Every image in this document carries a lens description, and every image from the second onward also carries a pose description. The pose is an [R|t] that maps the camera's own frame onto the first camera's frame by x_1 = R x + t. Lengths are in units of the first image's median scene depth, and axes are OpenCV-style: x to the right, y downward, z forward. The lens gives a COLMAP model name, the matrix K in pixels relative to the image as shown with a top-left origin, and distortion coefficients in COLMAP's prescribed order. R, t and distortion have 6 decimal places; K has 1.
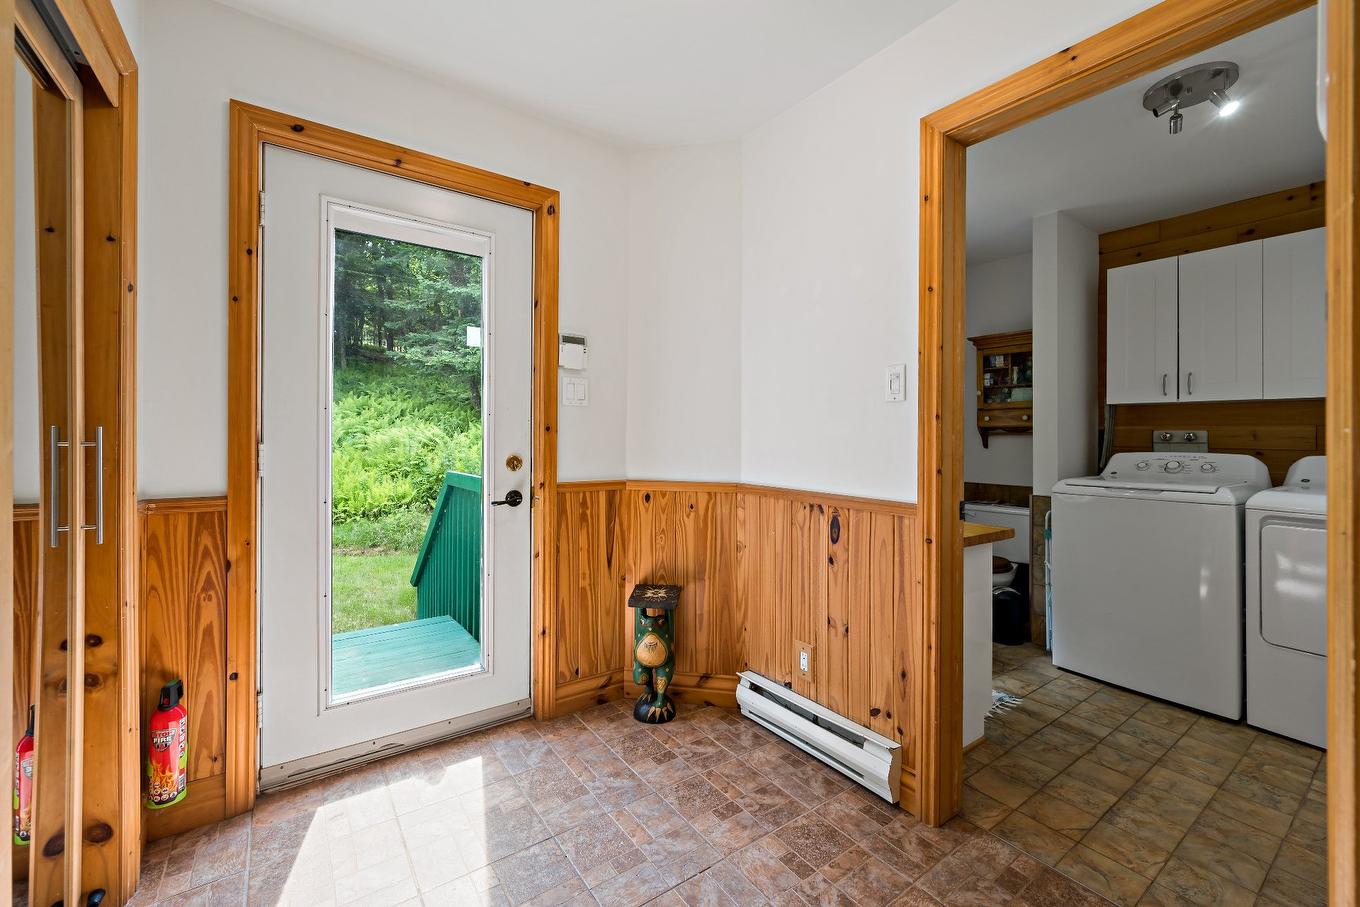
lens RADIAL K [[572.7, 0, 665.5], [0, 572.7, 432.7], [0, 0, 1]] dist [-0.001397, 0.000747]
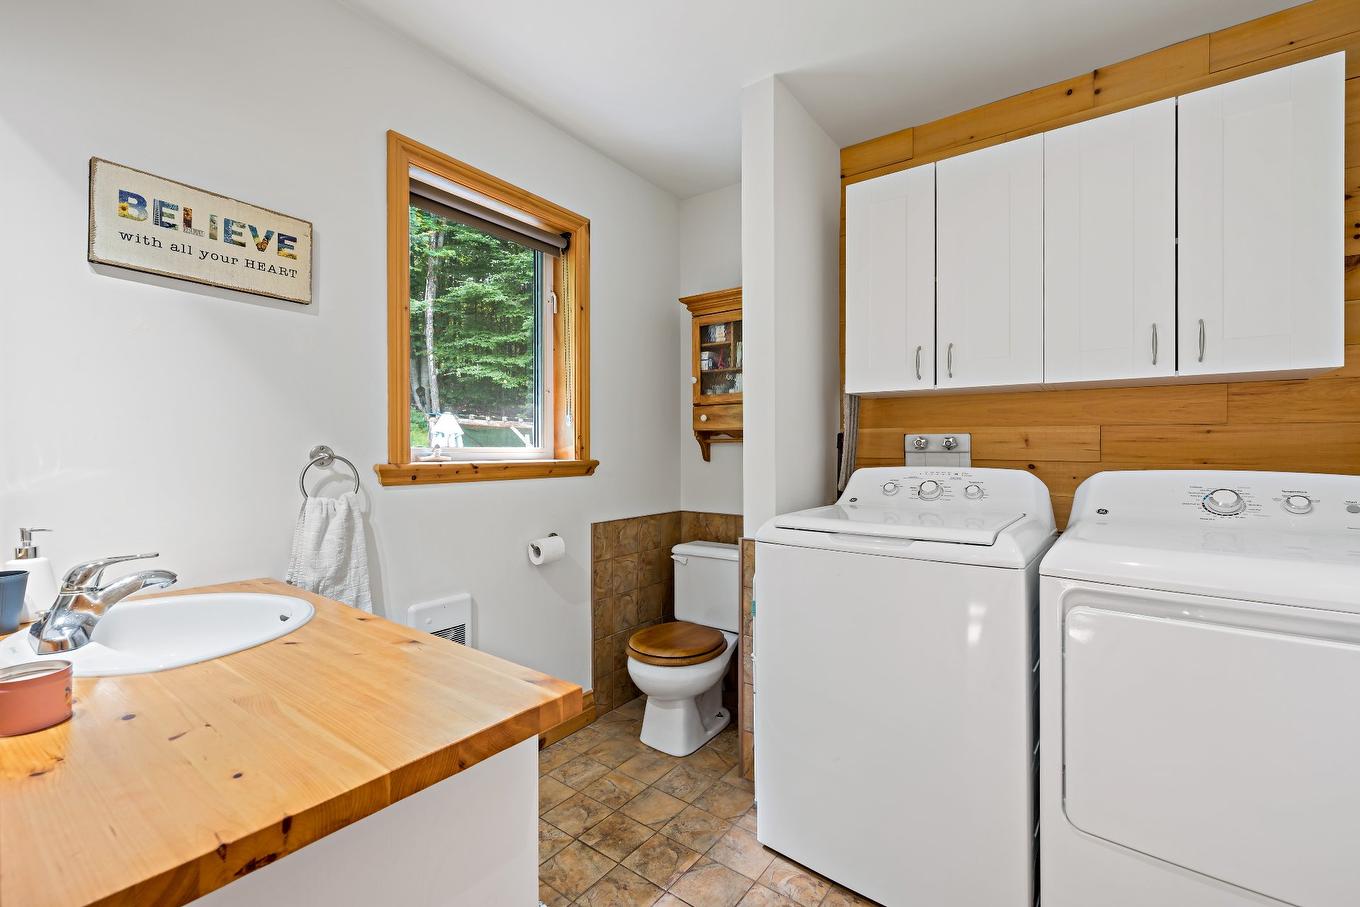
lens RADIAL K [[572.7, 0, 680.1], [0, 572.7, 448.3], [0, 0, 1]] dist [-0.001397, 0.000747]
pose [[0.949027, -0.003958, 0.315171, 0.387898], [0.001730, 0.999972, 0.007349, 0.007442], [-0.315191, -0.006429, 0.949006, 0.442520]]
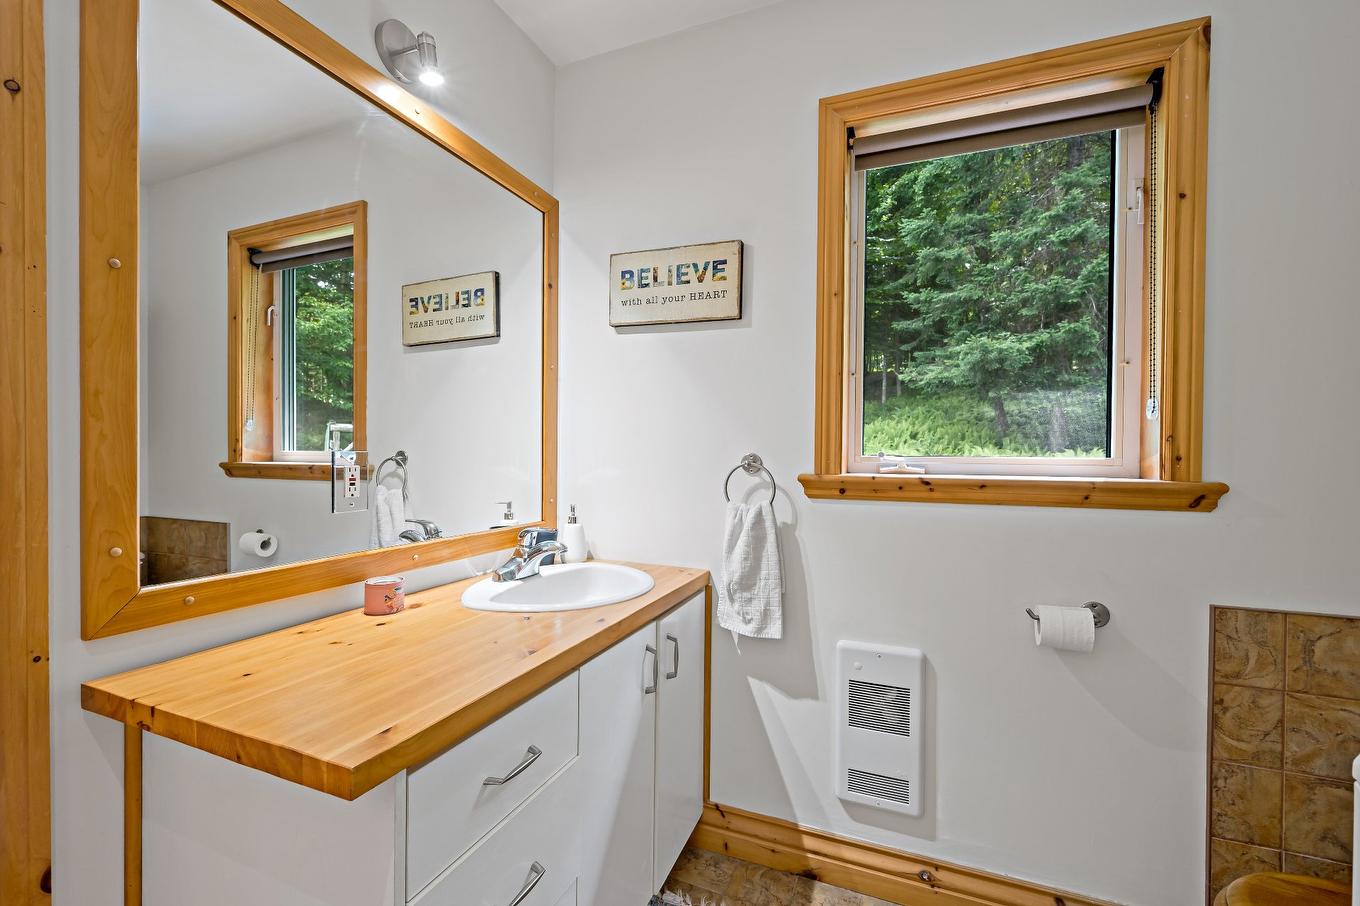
lens RADIAL K [[572.7, 0, 680.5], [0, 572.7, 460.7], [0, 0, 1]] dist [-0.001397, 0.000747]
pose [[0.548179, 0.007243, -0.836330, 0.607453], [-0.001015, 0.999968, 0.007995, 0.010390], [0.836360, -0.003533, 0.548168, 0.648536]]
